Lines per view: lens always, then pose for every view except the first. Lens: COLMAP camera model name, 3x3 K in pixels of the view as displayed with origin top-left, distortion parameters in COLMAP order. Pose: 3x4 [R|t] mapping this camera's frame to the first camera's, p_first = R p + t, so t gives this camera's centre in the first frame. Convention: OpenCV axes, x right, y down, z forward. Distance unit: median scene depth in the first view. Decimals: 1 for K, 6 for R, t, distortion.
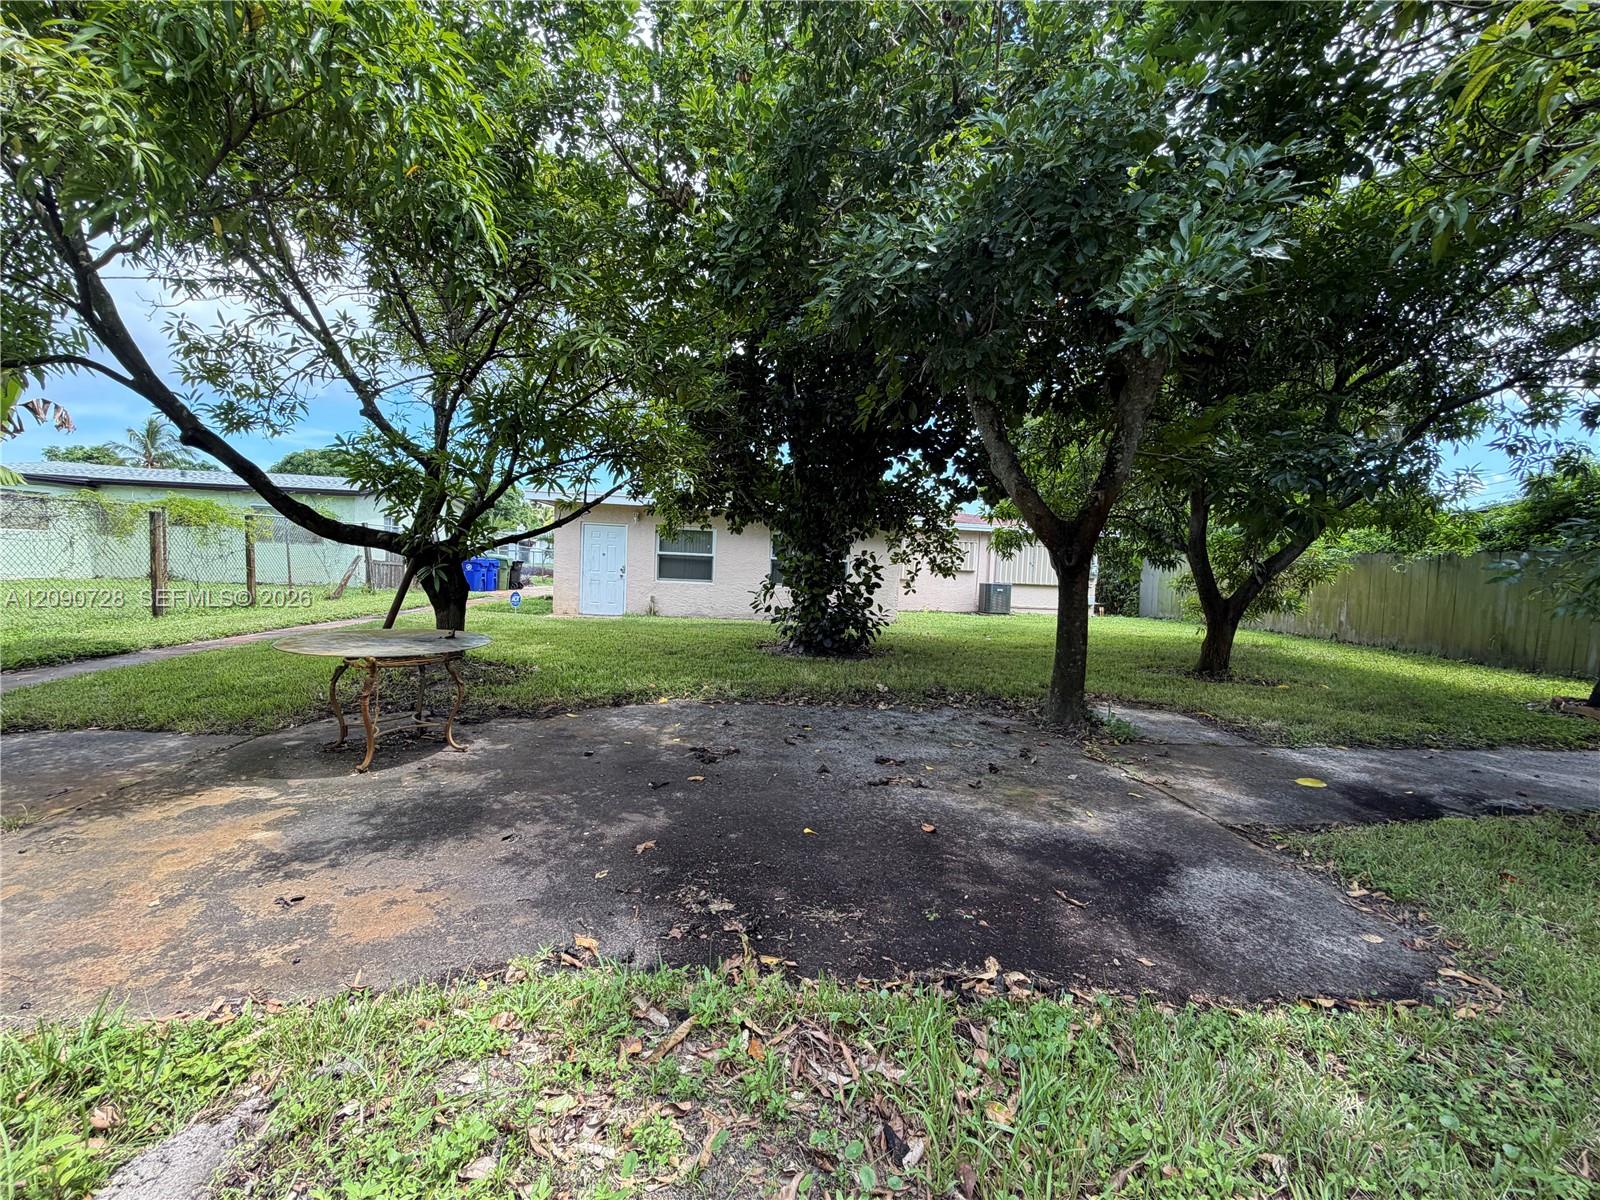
lens RADIAL K [[639.5, 0, 798.2], [0, 639.5, 600.0], [0, 0, 1]] dist [-0.000291, 0.000239]
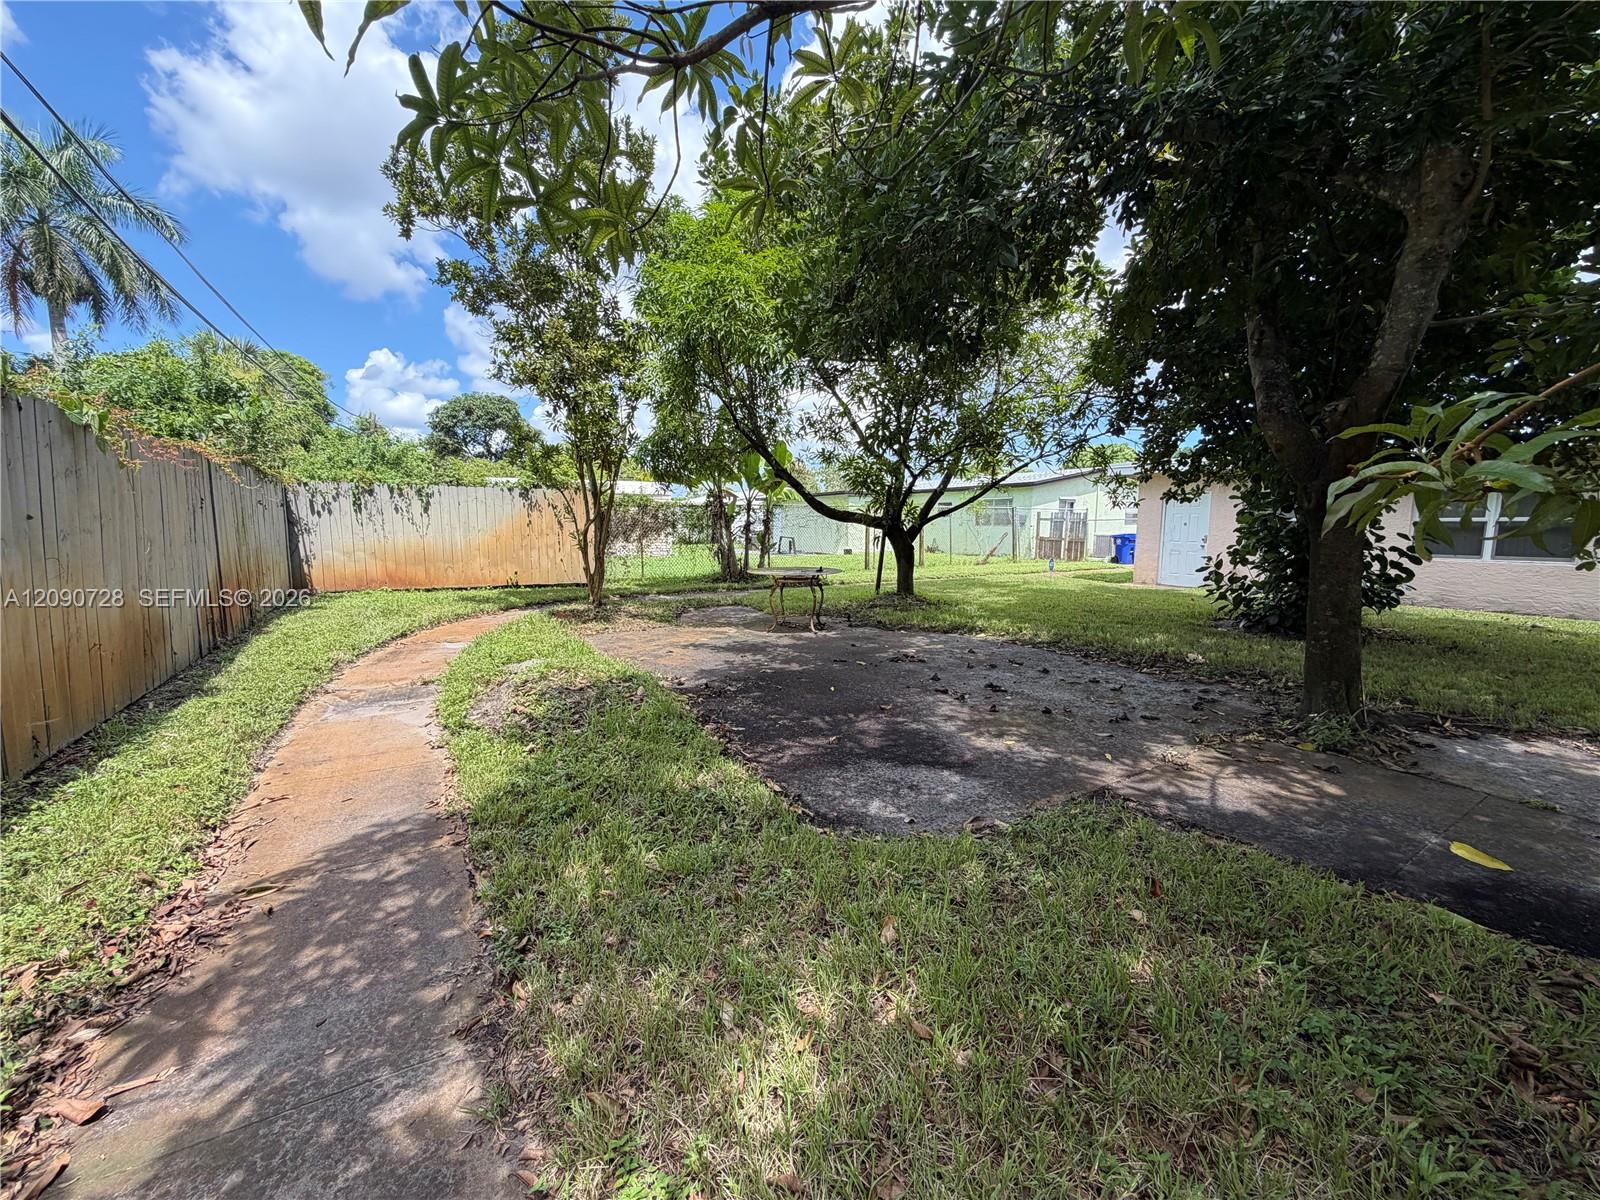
lens RADIAL K [[639.5, 0, 802.8], [0, 639.5, 595.8], [0, 0, 1]] dist [-0.000291, 0.000239]
pose [[0.439098, 0.060361, -0.896409, 1.285027], [-0.038467, 0.998089, 0.048365, 0.051920], [0.897616, 0.013245, 0.440580, 0.213778]]
